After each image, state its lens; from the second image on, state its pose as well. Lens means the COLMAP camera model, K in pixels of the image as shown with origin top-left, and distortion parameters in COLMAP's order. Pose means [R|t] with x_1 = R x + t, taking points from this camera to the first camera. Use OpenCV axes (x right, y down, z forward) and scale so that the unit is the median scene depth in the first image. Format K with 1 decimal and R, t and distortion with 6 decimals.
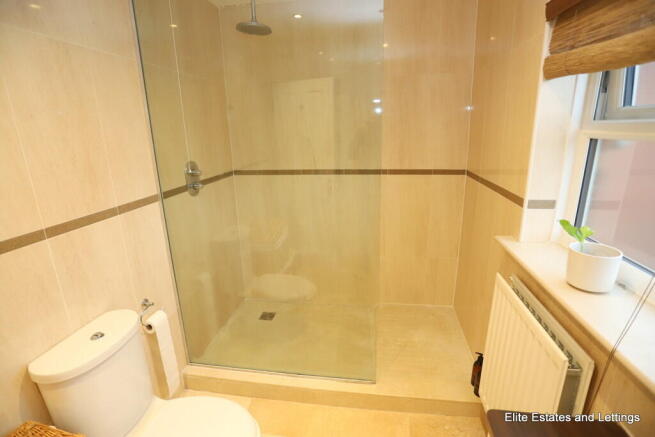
lens RADIAL K [[315.6, 0, 328.6], [0, 315.6, 220.3], [0, 0, 1]] dist [-0.039554, 0.006764]
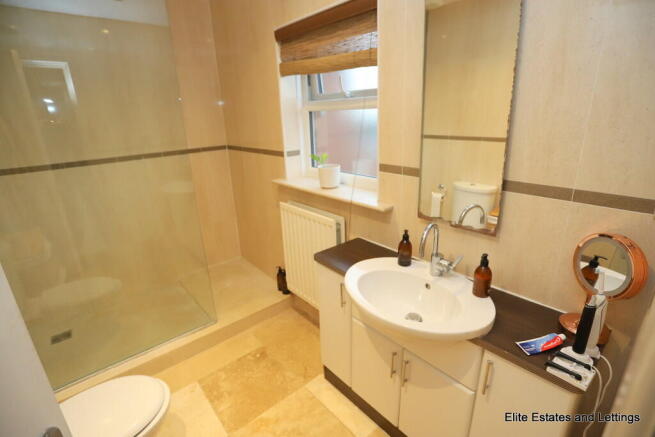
lens RADIAL K [[315.6, 0, 325.4], [0, 315.6, 217.3], [0, 0, 1]] dist [-0.039554, 0.006764]
pose [[0.653140, -0.236686, 0.719297, -0.505532], [0.235490, 0.966283, 0.104127, 0.148764], [-0.719689, 0.101377, 0.686855, -0.244450]]
